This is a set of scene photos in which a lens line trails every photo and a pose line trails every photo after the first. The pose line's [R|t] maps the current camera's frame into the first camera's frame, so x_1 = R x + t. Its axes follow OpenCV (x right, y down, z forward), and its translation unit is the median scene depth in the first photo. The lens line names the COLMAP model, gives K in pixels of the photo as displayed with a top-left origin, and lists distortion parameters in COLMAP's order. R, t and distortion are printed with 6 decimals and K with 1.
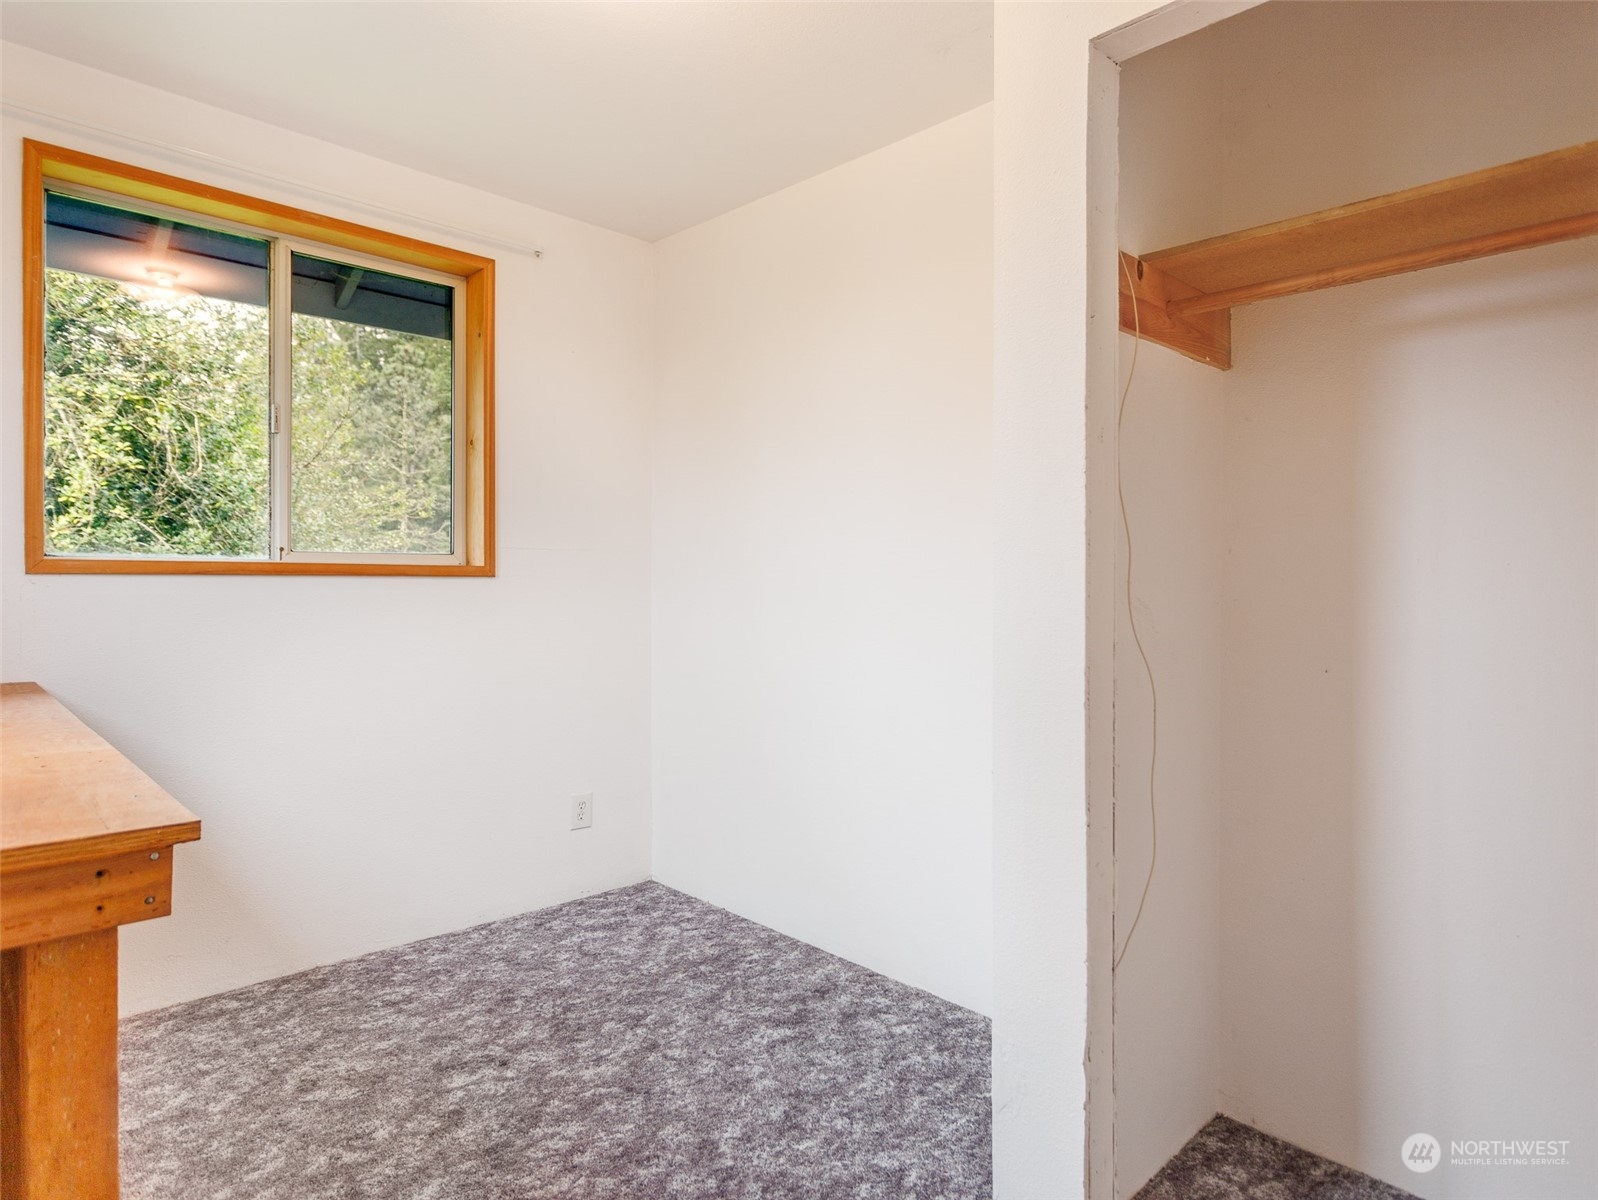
lens RADIAL K [[937.8, 0, 805.7], [0, 937.8, 578.3], [0, 0, 1]] dist [-0.004868, 0.003456]
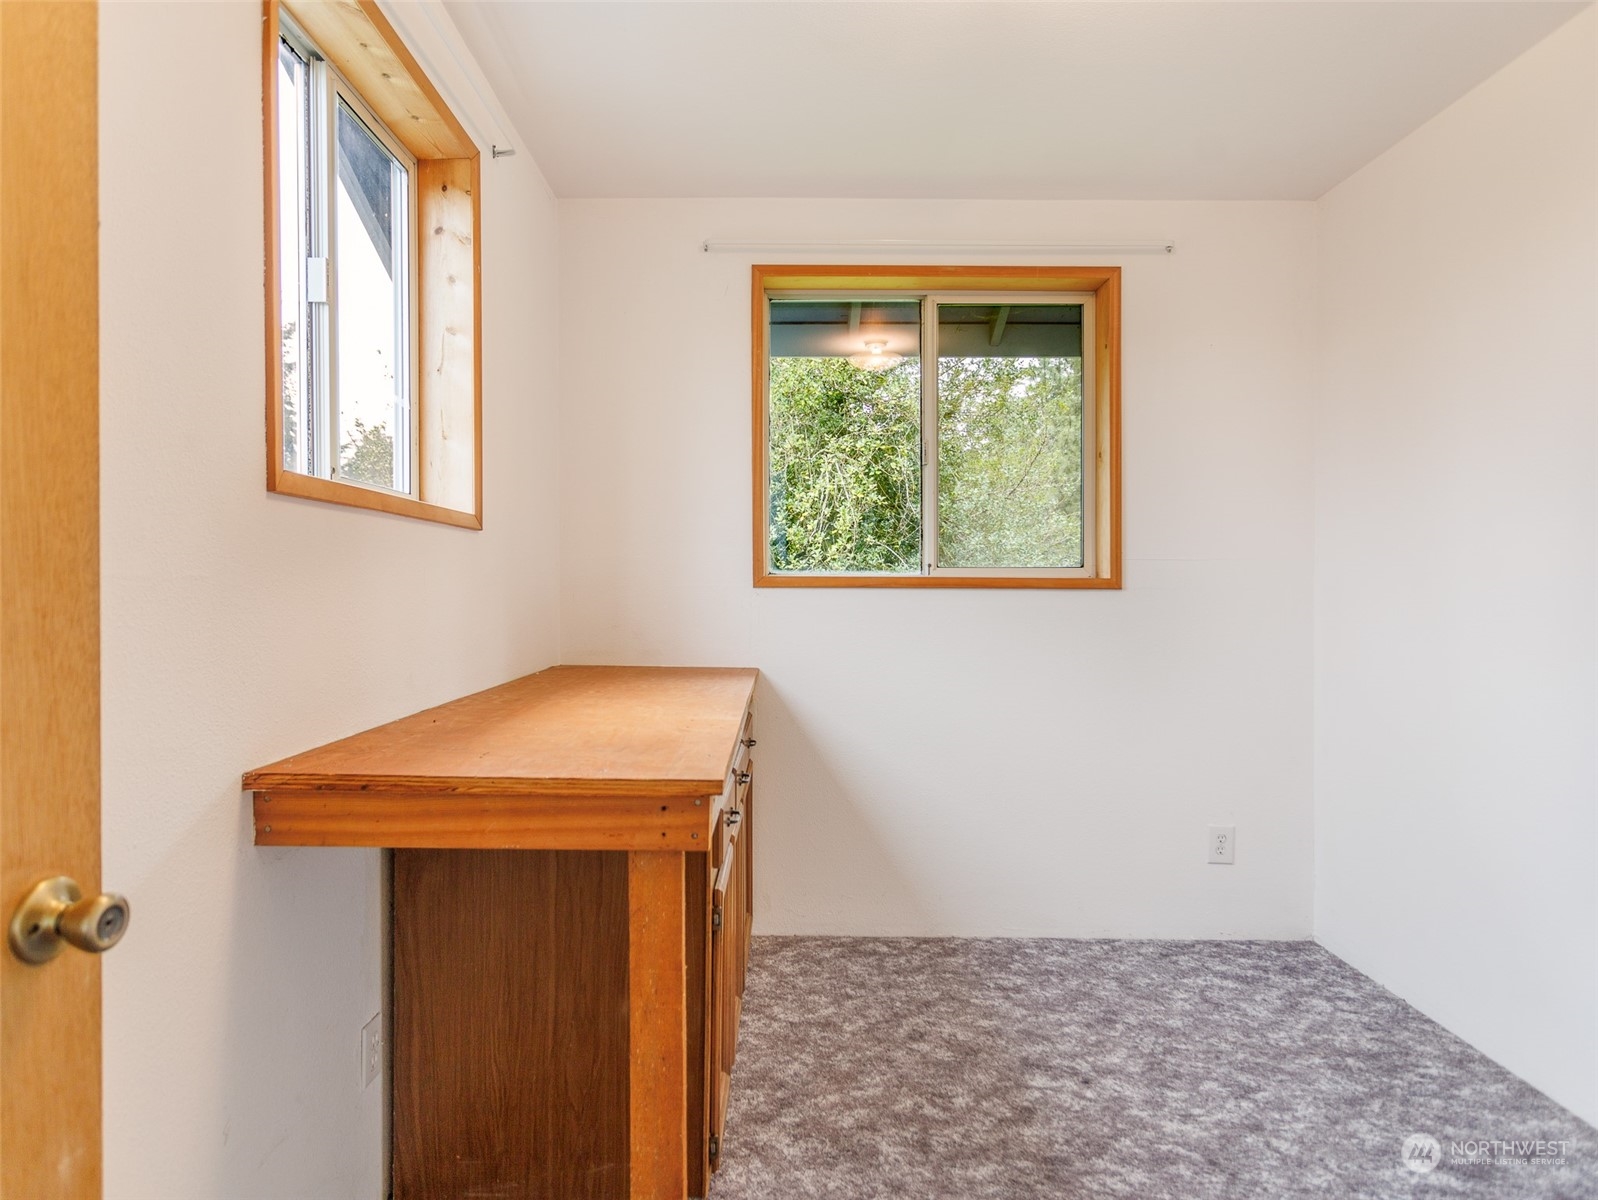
lens RADIAL K [[919.6, 0, 769.4], [0, 919.6, 595.2], [0, 0, 1]] dist [-0.001080, 0.003469]
pose [[0.708229, 0.001465, -0.705981, 0.104075], [-0.000021, 0.999998, 0.002053, 0.003206], [0.705982, -0.001439, 0.708228, 0.066088]]
